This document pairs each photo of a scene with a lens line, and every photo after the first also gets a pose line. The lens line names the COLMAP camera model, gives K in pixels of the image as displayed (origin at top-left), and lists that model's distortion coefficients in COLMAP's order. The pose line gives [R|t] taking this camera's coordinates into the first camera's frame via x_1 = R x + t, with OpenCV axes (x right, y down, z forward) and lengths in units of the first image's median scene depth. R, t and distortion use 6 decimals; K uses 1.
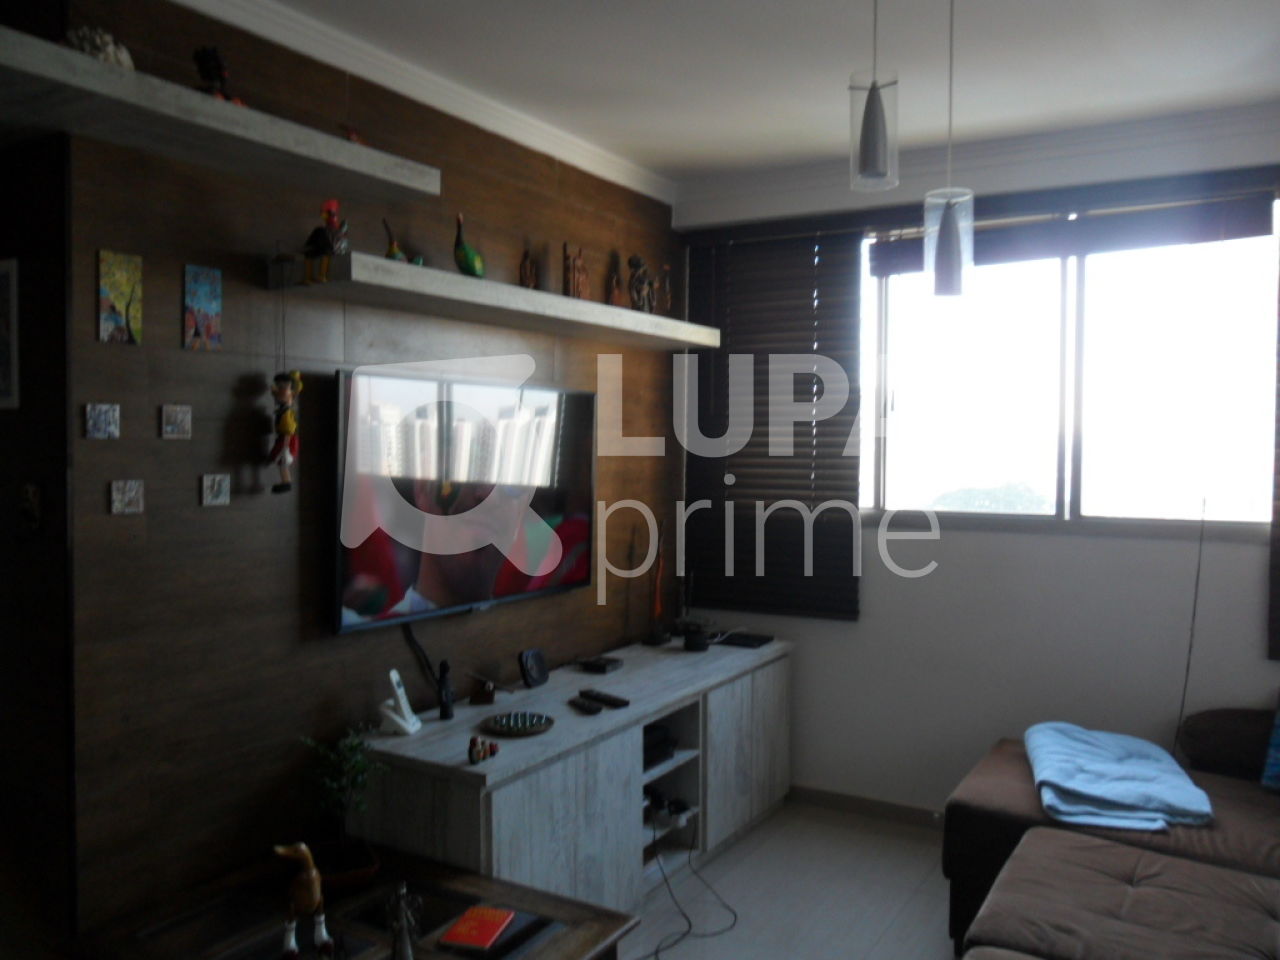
lens RADIAL K [[1036.1, 0, 648.7], [0, 1036.1, 487.6], [0, 0, 1]] dist [-0.035102, 0.007333]
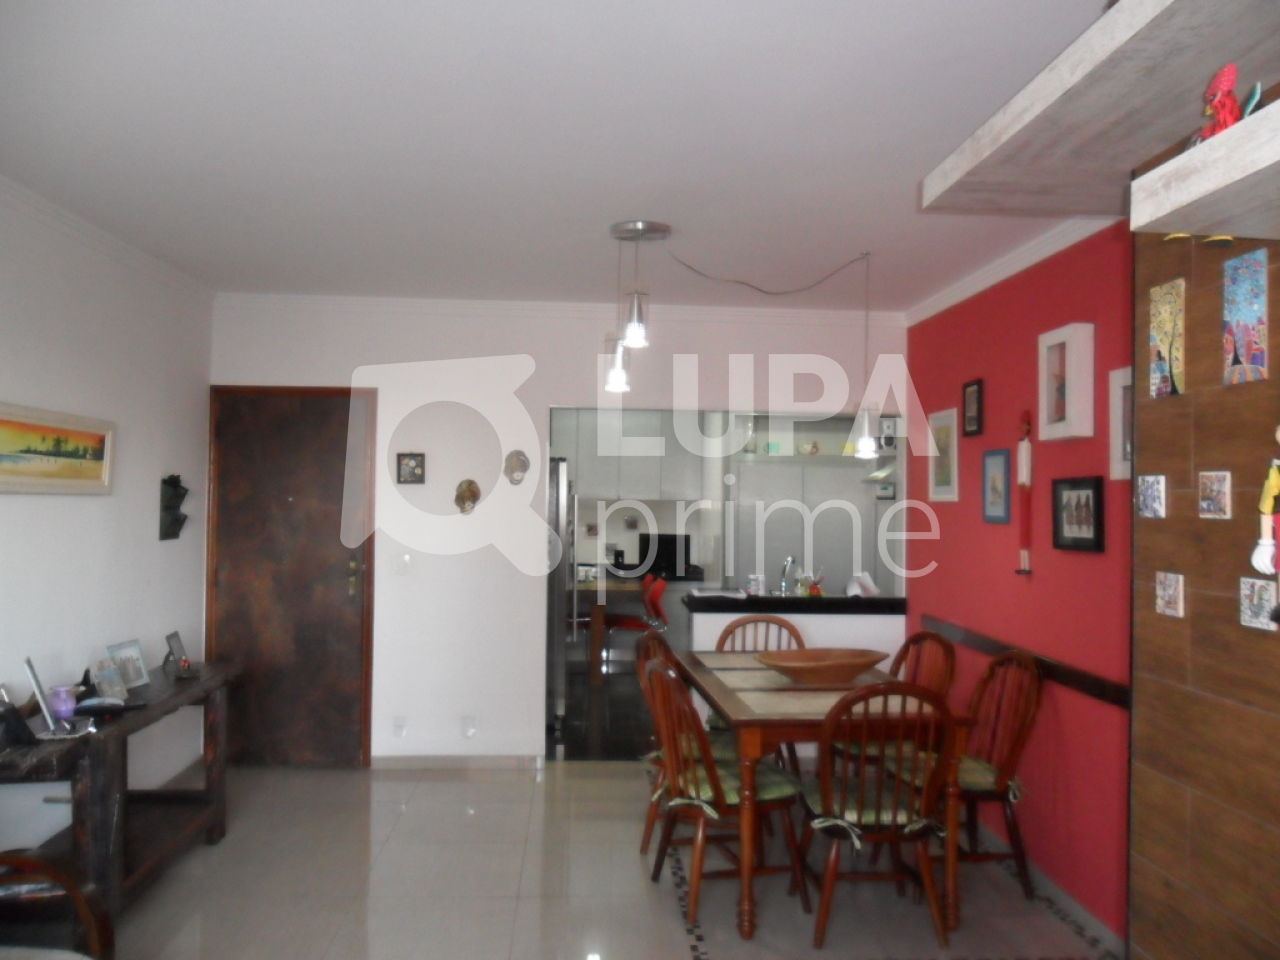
lens RADIAL K [[1036.1, 0, 645.5], [0, 1036.1, 476.6], [0, 0, 1]] dist [-0.035102, 0.007333]
pose [[-0.825341, -0.030713, -0.563799, 0.252357], [-0.044957, 0.998924, 0.011396, -0.070361], [0.562842, 0.034752, -0.825834, 1.419339]]
